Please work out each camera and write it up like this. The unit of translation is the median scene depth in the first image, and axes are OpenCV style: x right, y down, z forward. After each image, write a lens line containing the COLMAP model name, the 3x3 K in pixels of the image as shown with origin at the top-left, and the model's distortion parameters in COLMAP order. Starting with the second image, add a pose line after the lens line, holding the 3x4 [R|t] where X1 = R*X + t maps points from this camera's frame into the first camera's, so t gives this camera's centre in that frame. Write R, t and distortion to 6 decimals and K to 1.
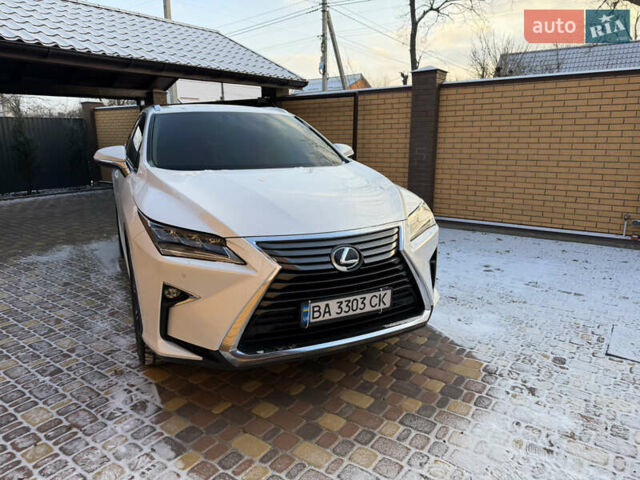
lens RADIAL K [[452.9, 0, 314.6], [0, 452.9, 239.6], [0, 0, 1]] dist [0.026711, -0.031262]
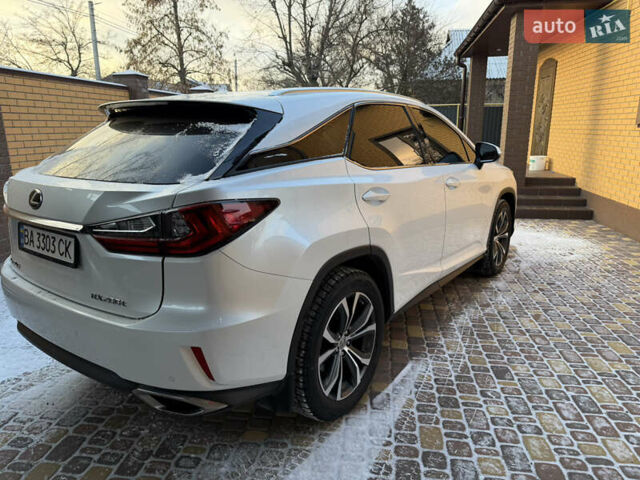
lens RADIAL K [[452.9, 0, 320.8], [0, 452.9, 238.2], [0, 0, 1]] dist [0.026711, -0.031262]
pose [[-0.490805, -0.191871, 0.849880, -0.813098], [0.212222, 0.919744, 0.330202, -0.291132], [-0.845028, 0.342428, -0.410696, 1.242021]]
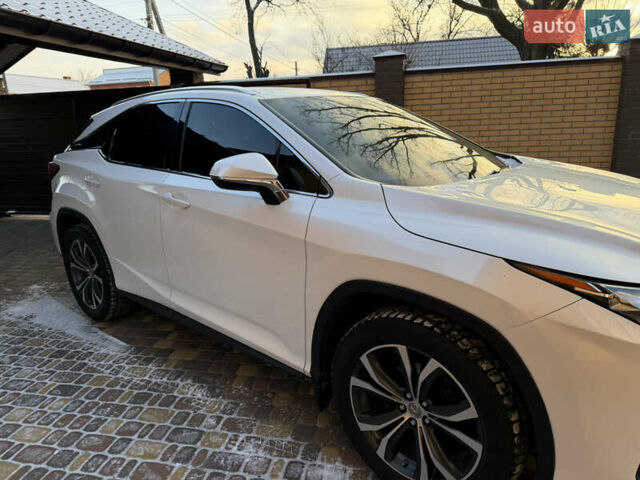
lens RADIAL K [[452.9, 0, 314.1], [0, 452.9, 240.2], [0, 0, 1]] dist [0.026711, -0.031262]
pose [[0.911284, -0.125171, 0.392294, -0.406777], [0.120279, 0.992045, 0.037135, -0.069657], [-0.393821, 0.013344, 0.919090, 0.287505]]
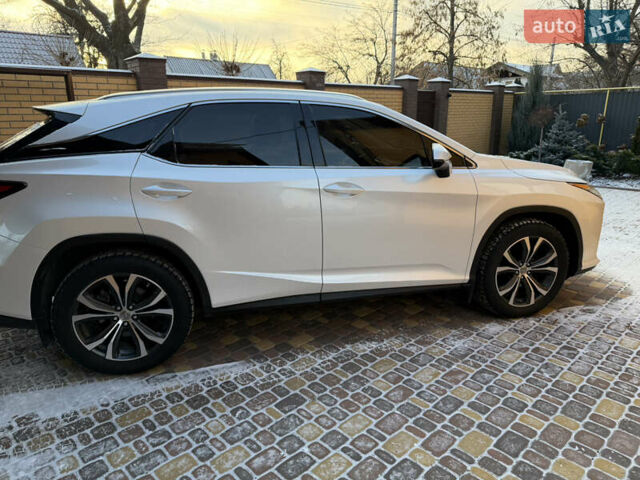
lens RADIAL K [[452.9, 0, 320.5], [0, 452.9, 238.4], [0, 0, 1]] dist [0.026711, -0.031262]
pose [[0.155855, -0.248681, 0.955964, -0.906988], [0.230818, 0.950166, 0.209542, -0.178870], [-0.960433, 0.187996, 0.205489, 0.719623]]
